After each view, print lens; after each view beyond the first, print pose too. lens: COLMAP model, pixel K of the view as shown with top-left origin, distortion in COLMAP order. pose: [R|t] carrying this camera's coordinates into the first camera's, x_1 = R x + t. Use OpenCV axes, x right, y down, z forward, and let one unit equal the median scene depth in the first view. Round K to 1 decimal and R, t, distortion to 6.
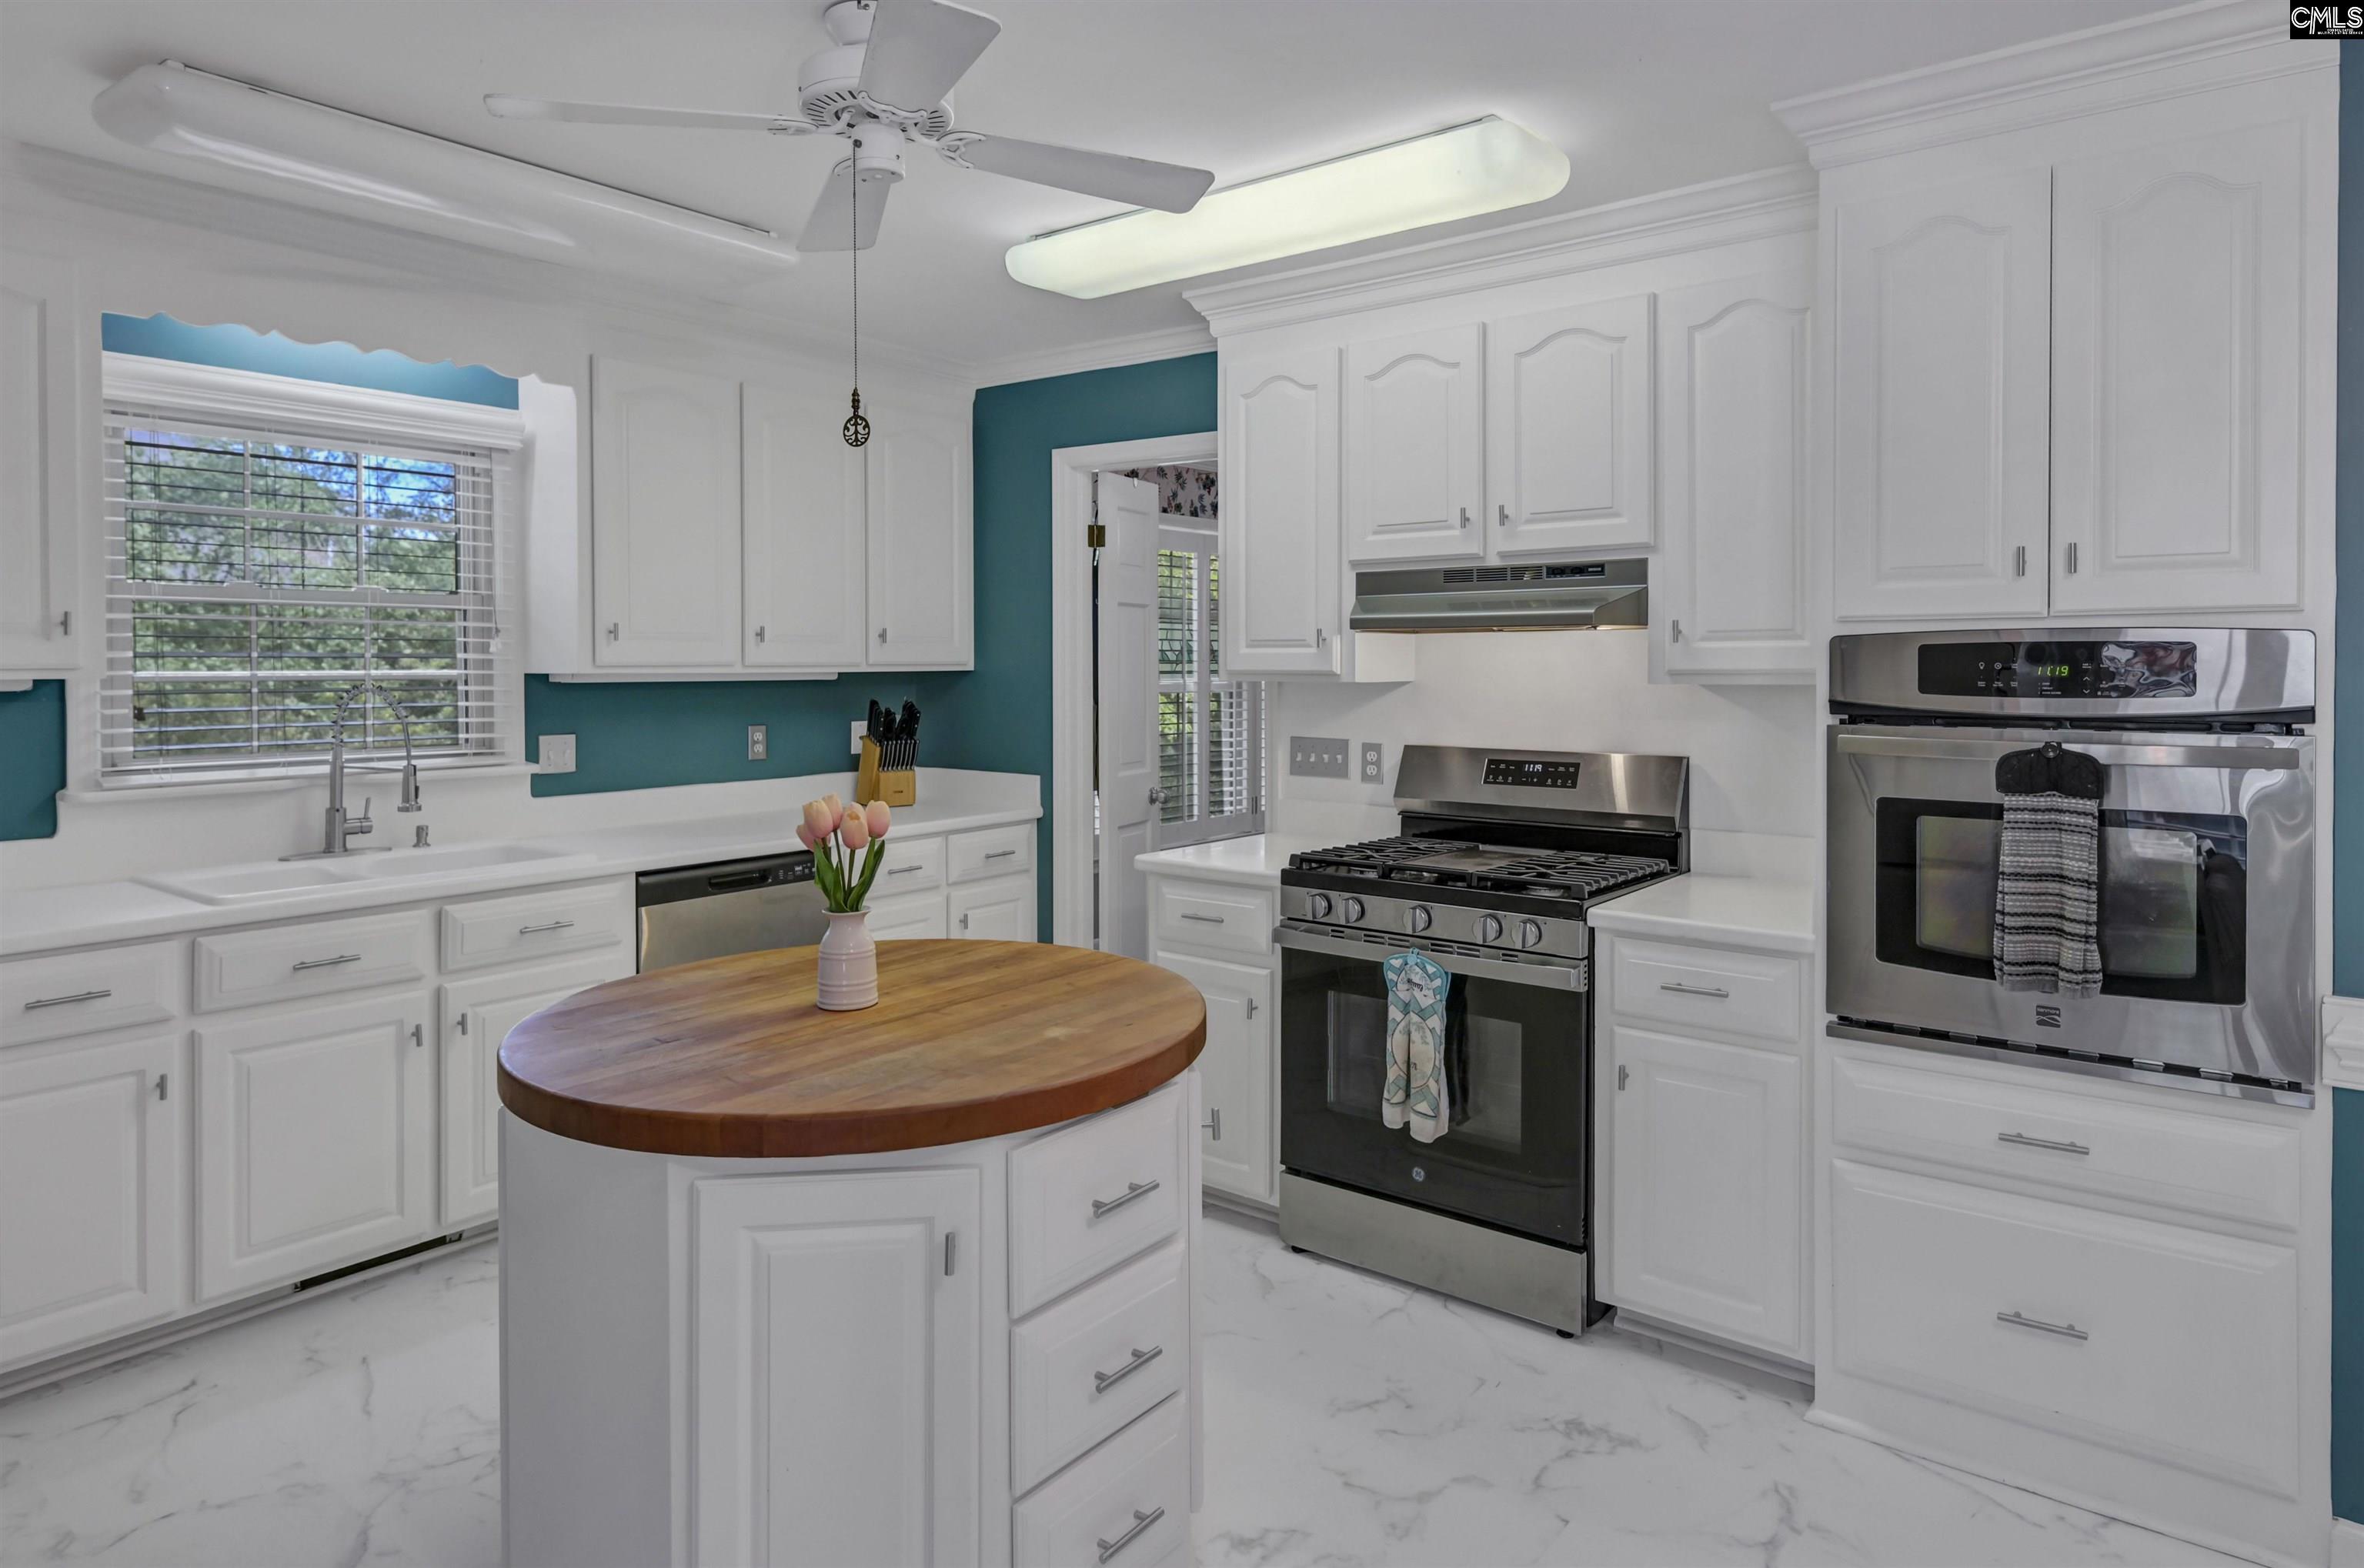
lens RADIAL K [[1378.4, 0, 1212.2], [0, 1378.4, 671.9], [0, 0, 1]] dist [0.012954, -0.004815]
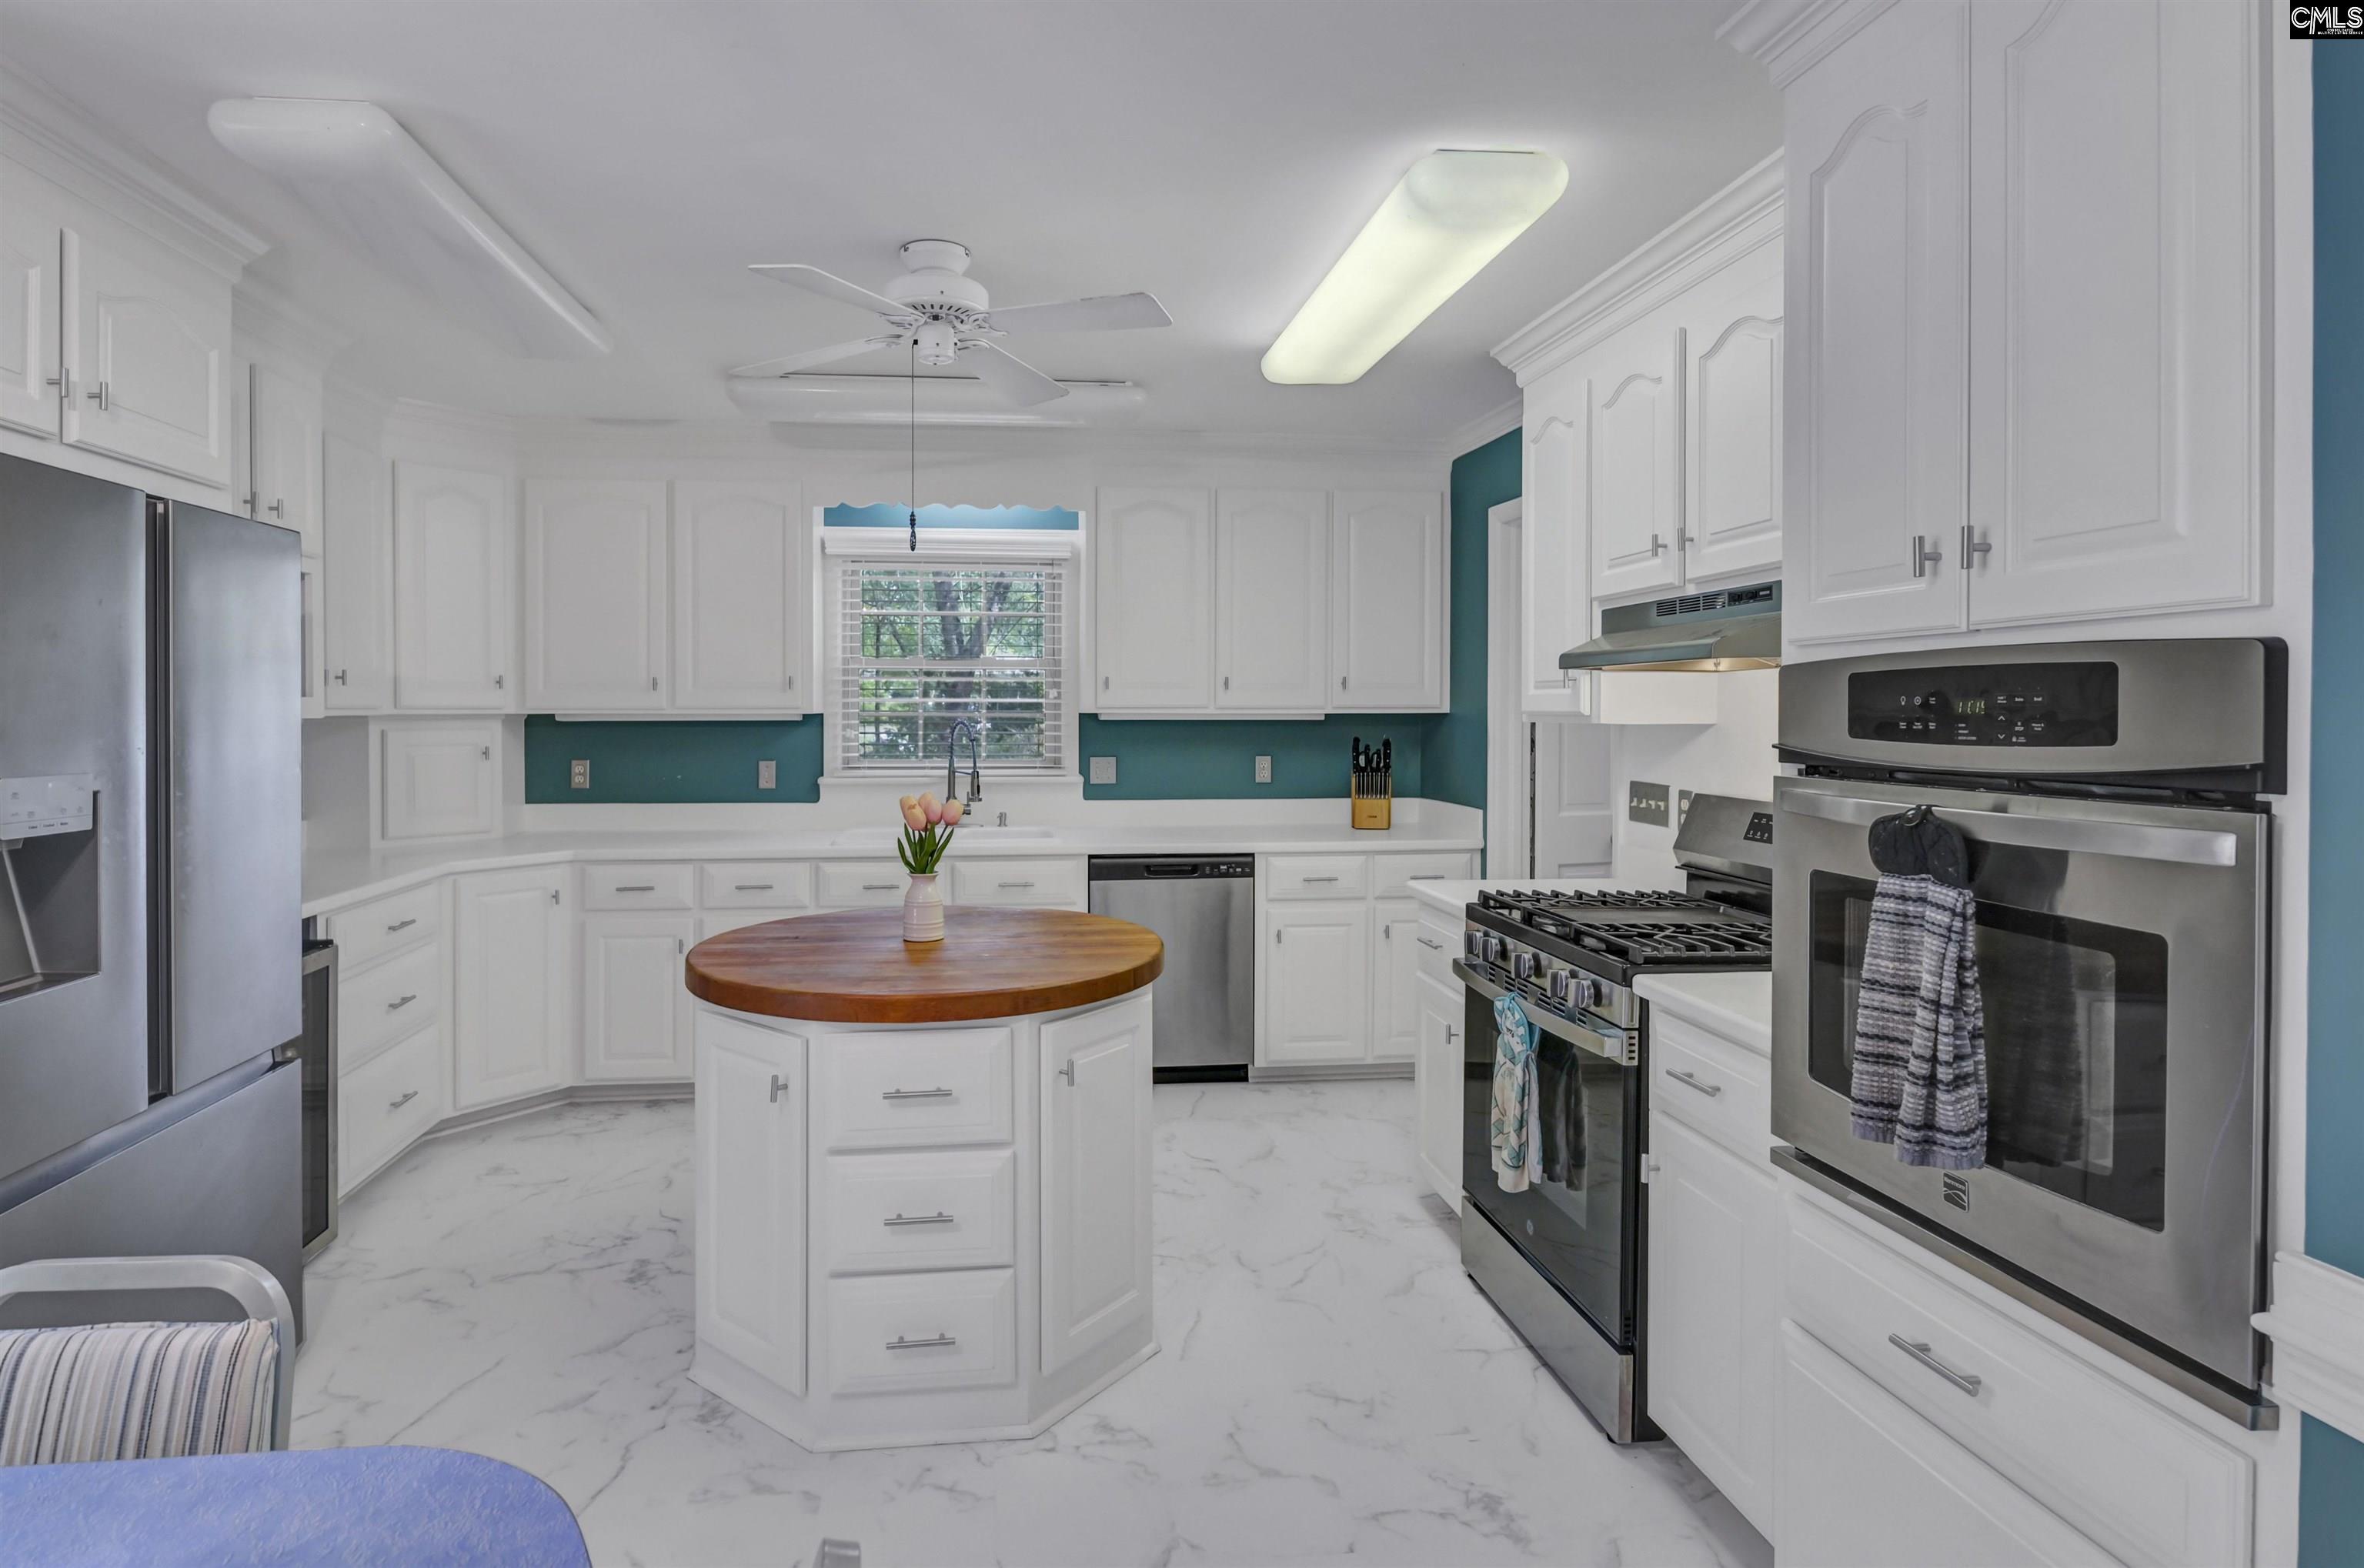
lens RADIAL K [[1248.7, 0, 1135.6], [0, 1248.7, 718.8], [0, 0, 1]] dist [0.006294, -0.001171]
pose [[0.685665, 0.006003, -0.727892, 0.553946], [-0.006755, 0.999975, 0.001884, 0.004923], [0.727886, 0.003625, 0.685689, 0.177390]]
